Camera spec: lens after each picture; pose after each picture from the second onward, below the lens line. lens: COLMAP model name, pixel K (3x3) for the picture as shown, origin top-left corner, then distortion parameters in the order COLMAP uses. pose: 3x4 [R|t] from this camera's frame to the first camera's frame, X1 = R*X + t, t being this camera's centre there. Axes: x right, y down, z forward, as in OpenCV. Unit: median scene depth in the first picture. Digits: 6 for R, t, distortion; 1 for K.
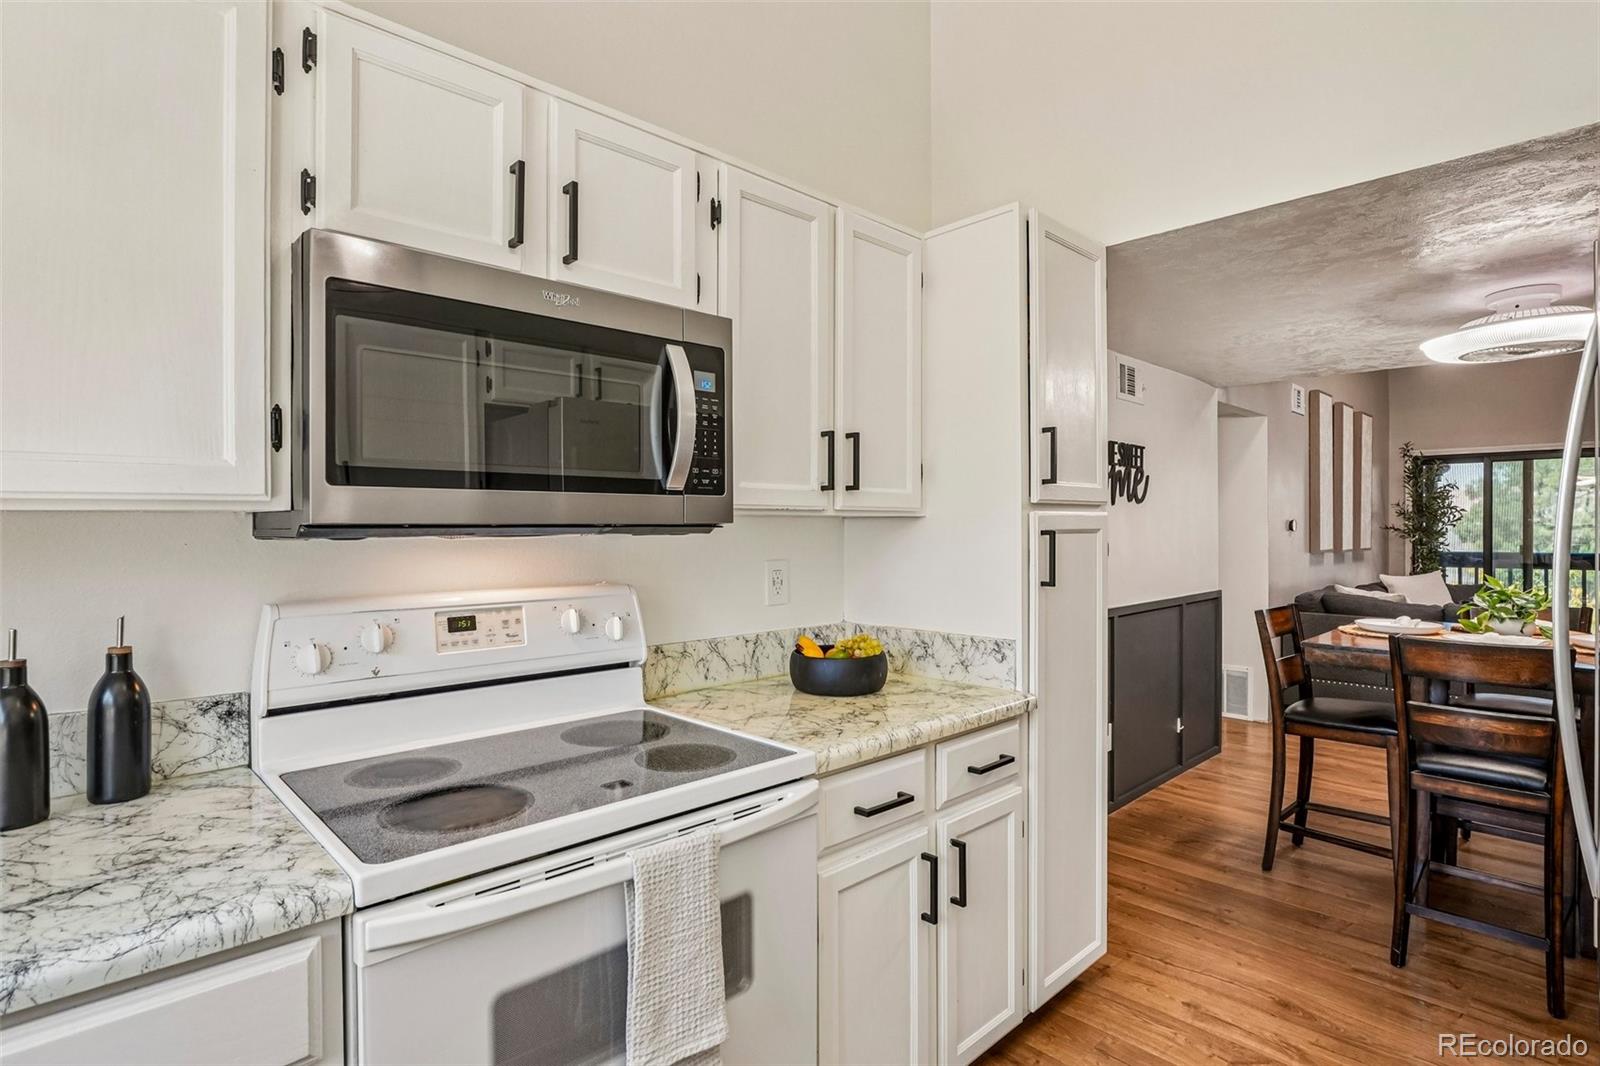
lens RADIAL K [[816.4, 0, 821.8], [0, 816.4, 526.2], [0, 0, 1]] dist [-0.025365, 0.010603]
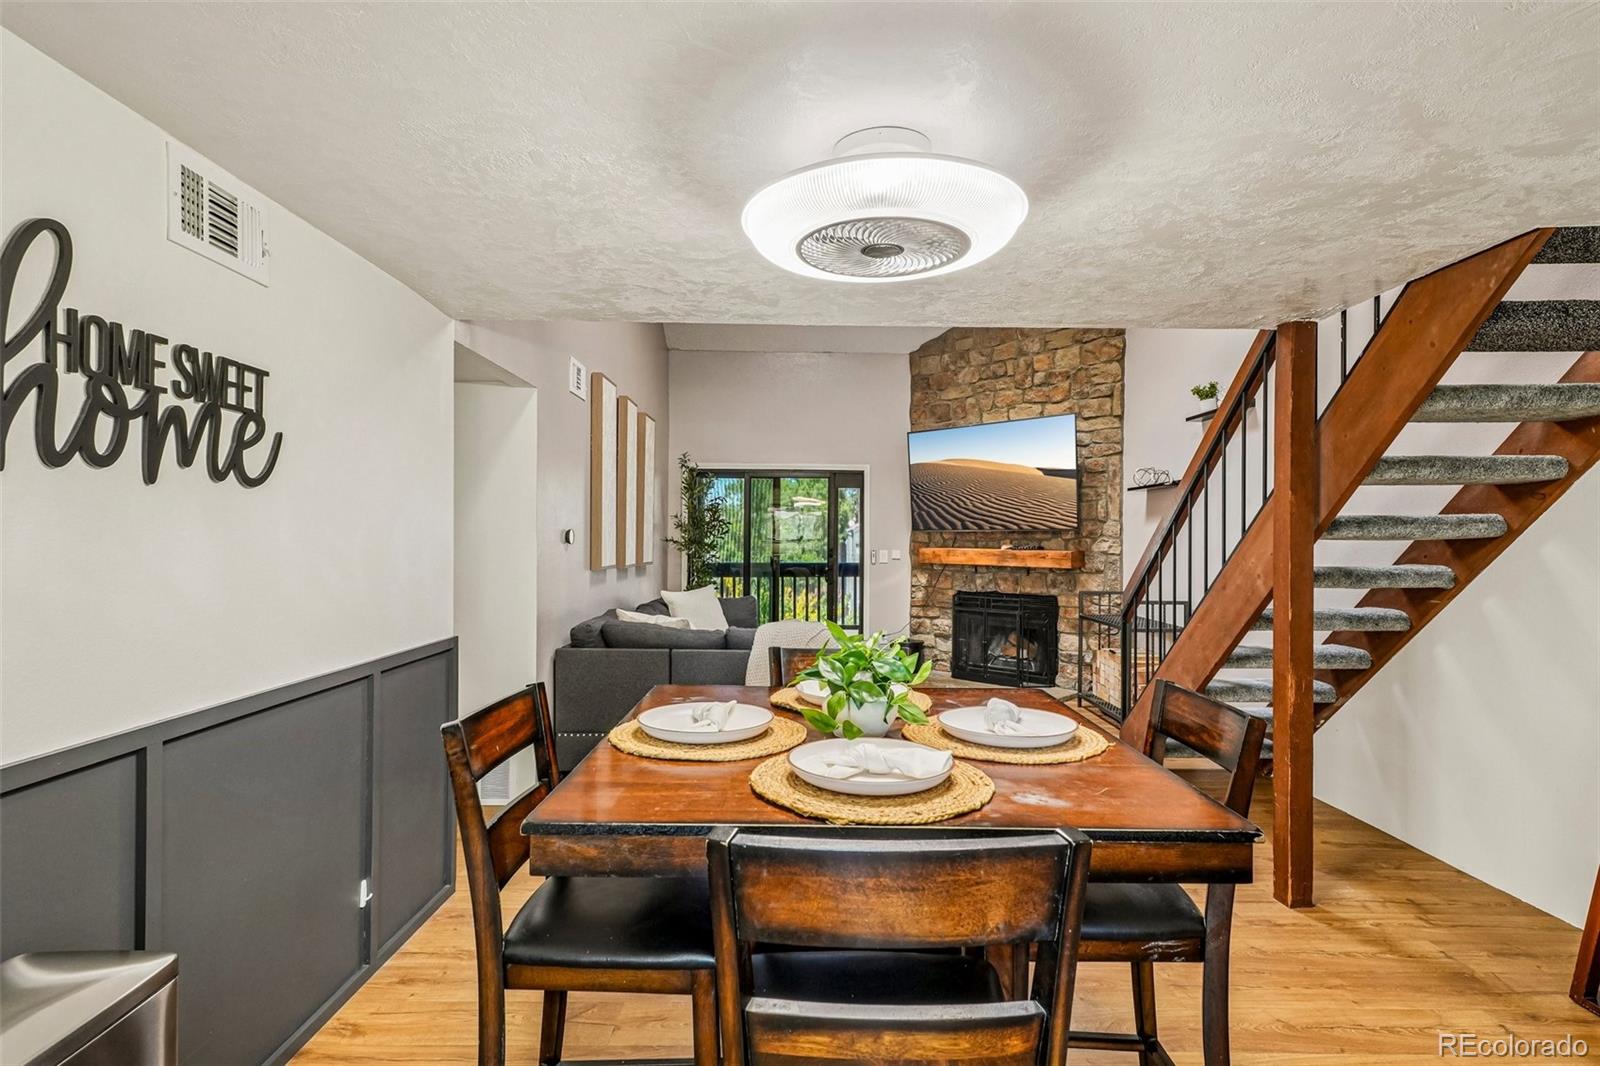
lens RADIAL K [[780.3, 0, 804.2], [0, 780.3, 538.1], [0, 0, 1]] dist [0.001852, 0.000917]
pose [[0.701650, 0.007327, 0.712484, 0.507607], [-0.008170, 0.999964, -0.002238, 0.000808], [-0.712475, -0.004250, 0.701685, 0.773363]]
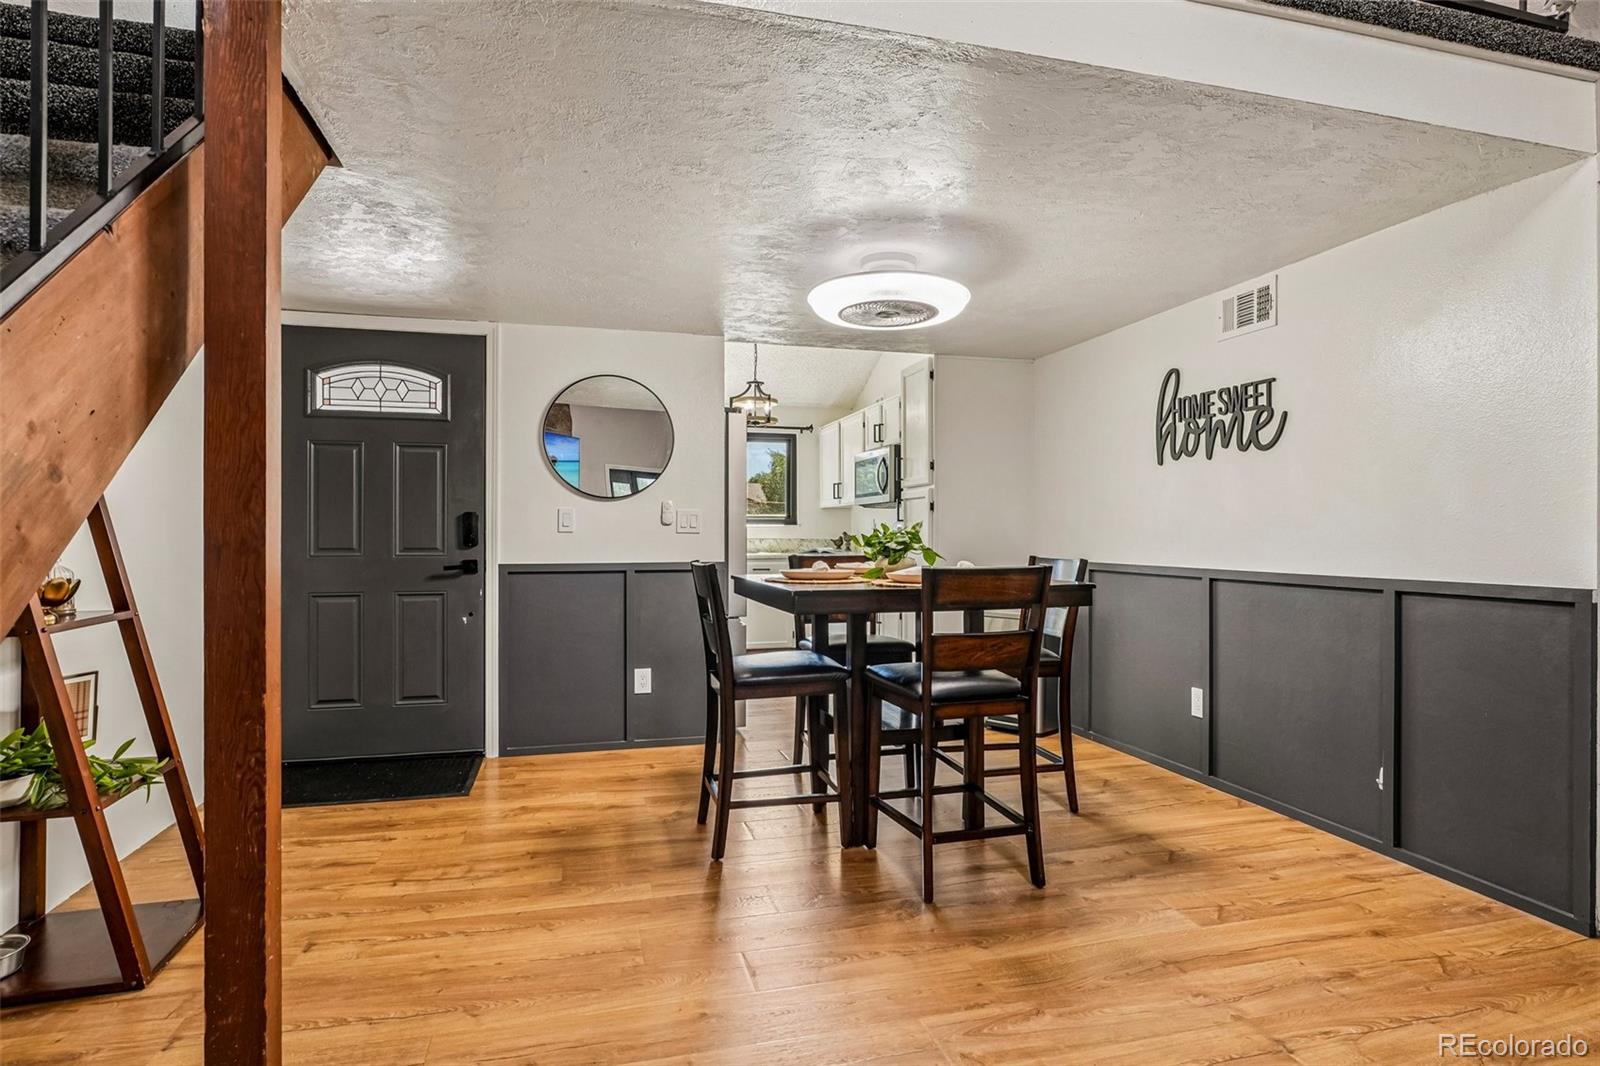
lens RADIAL K [[793.5, 0, 796.1], [0, 793.5, 538.3], [0, 0, 1]] dist [-0.029684, 0.001398]
pose [[-0.485748, 0.007095, -0.874070, 2.206633], [-0.001256, 0.999960, 0.008814, 0.089215], [0.874098, 0.005379, -0.485720, 1.660976]]
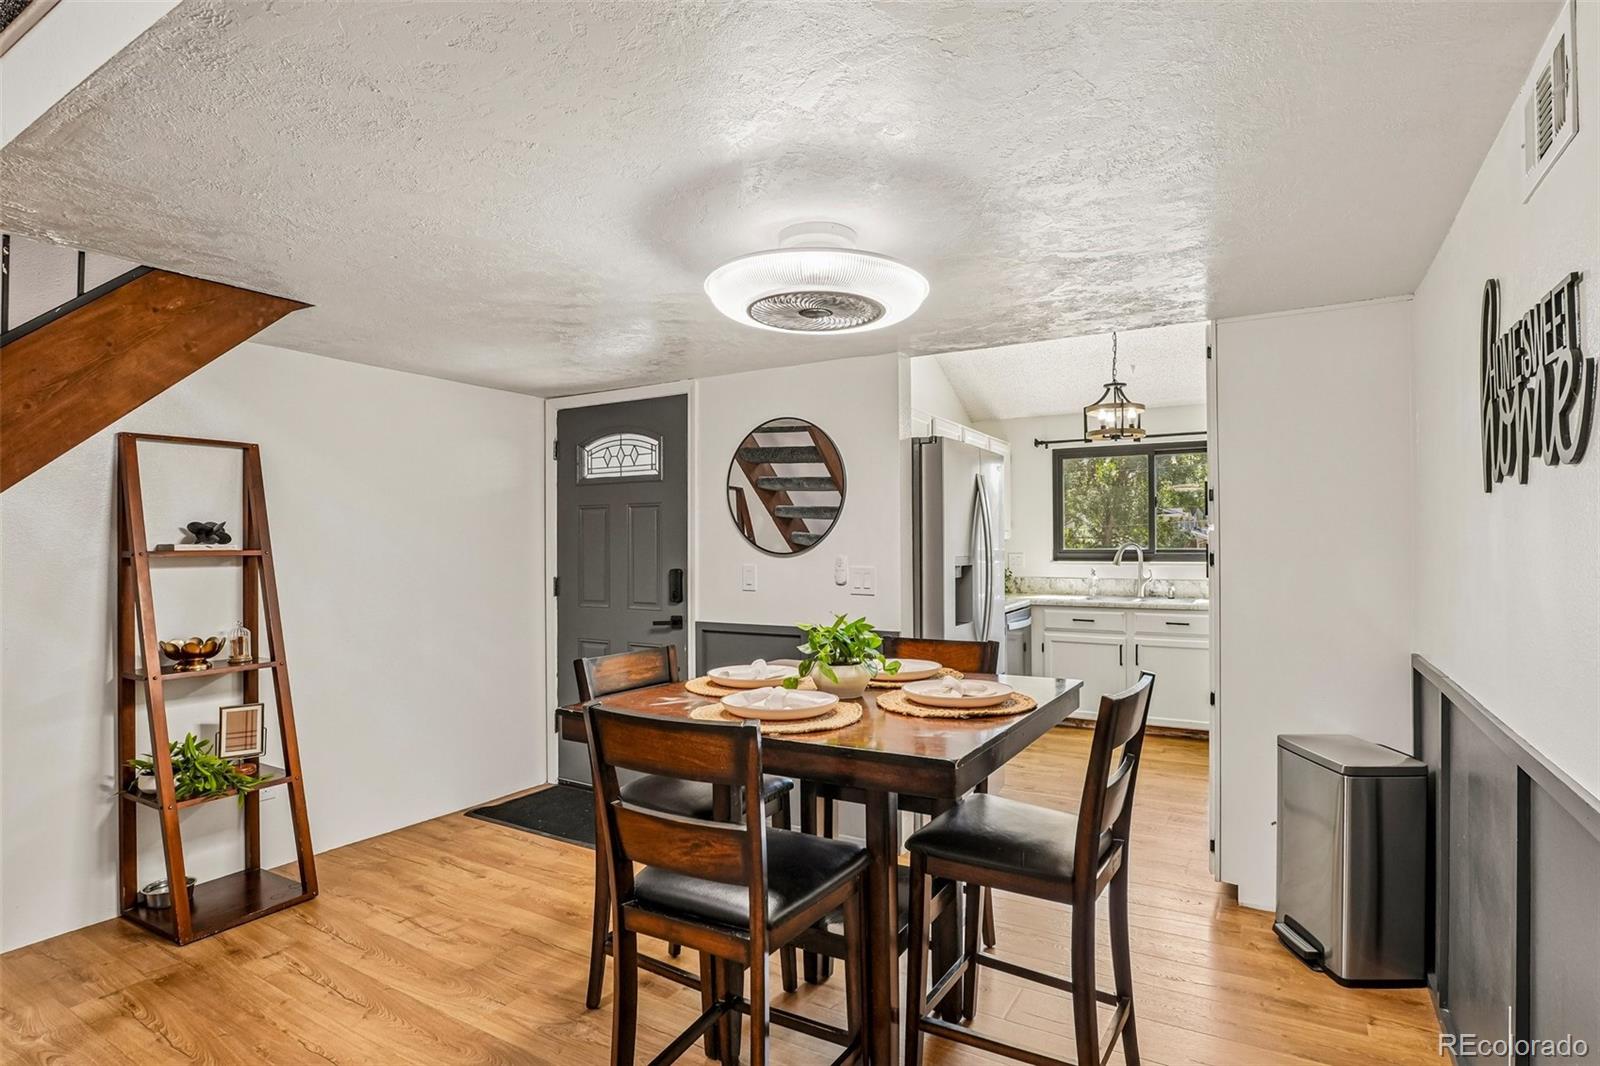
lens RADIAL K [[845.8, 0, 816.7], [0, 845.8, 532.9], [0, 0, 1]] dist [-0.004254, -0.000422]
pose [[-0.964693, 0.004003, -0.263347, 1.271566], [0.007223, 0.999910, -0.011262, -0.004909], [0.263279, -0.012766, -0.964635, 2.087991]]
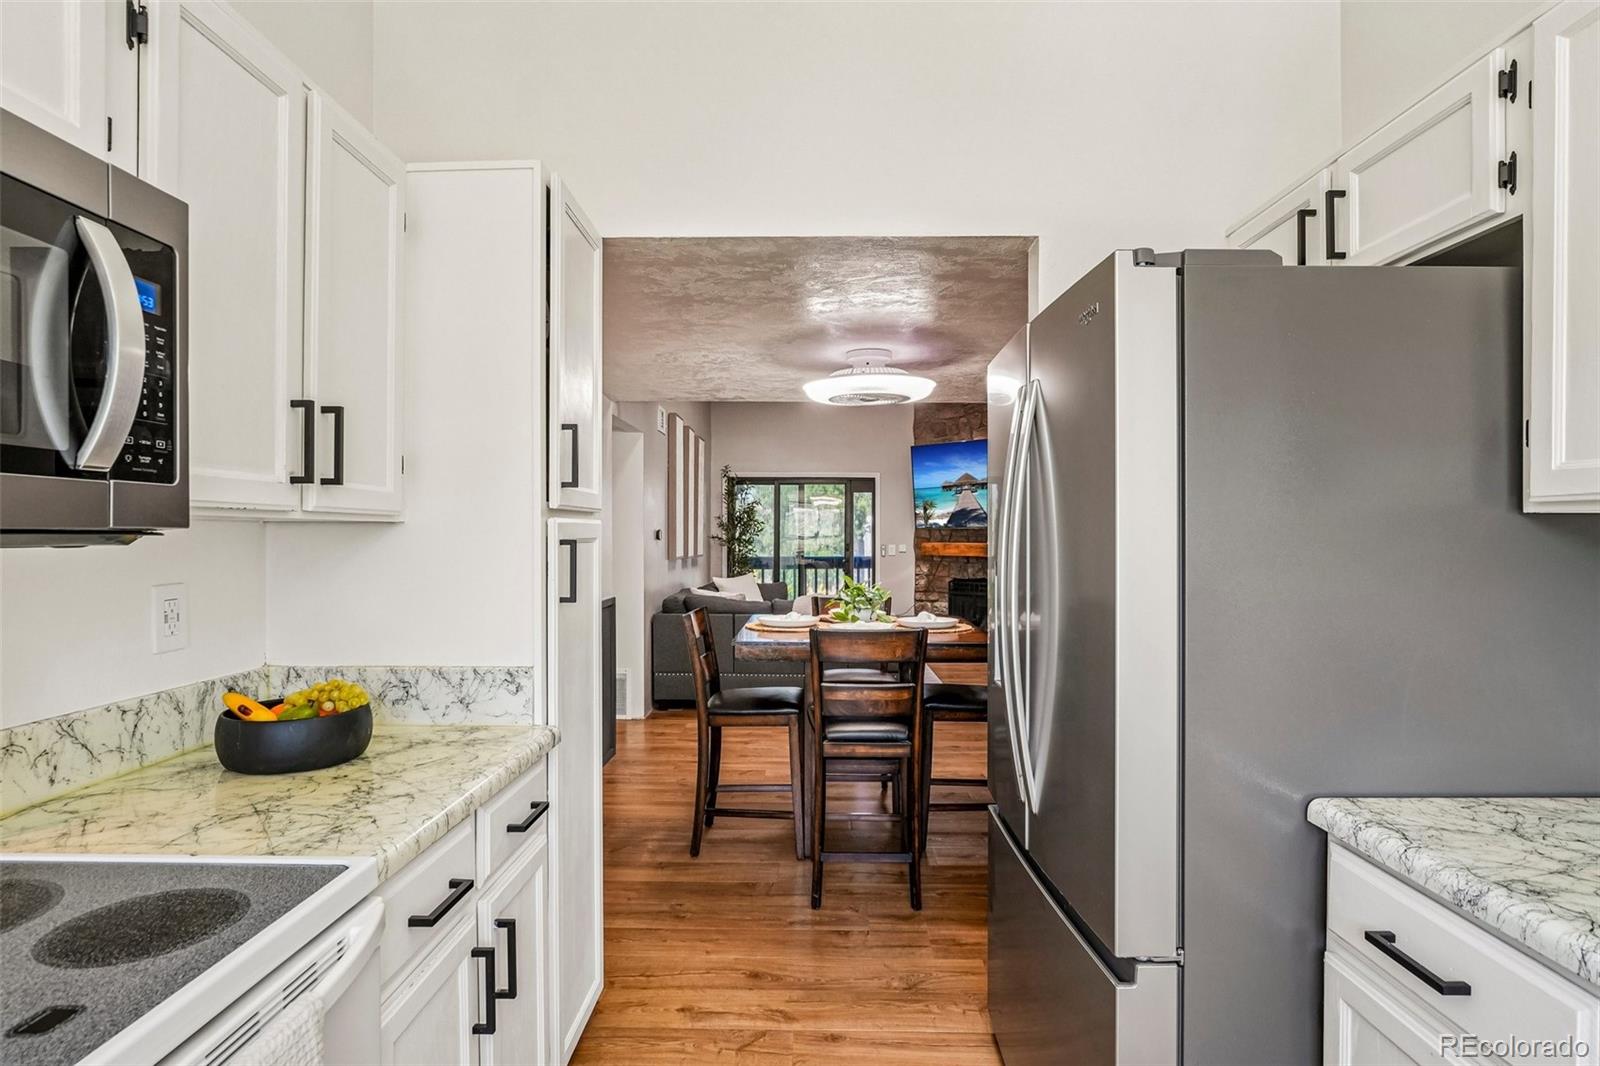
lens RADIAL K [[830.7, 0, 800.4], [0, 830.7, 537.8], [0, 0, 1]] dist [-0.021927, 0.012448]
pose [[0.718120, 0.000943, 0.695919, -0.155820], [-0.003231, 0.999993, 0.001980, 0.000415], [-0.695912, -0.003670, 0.718118, 0.156468]]
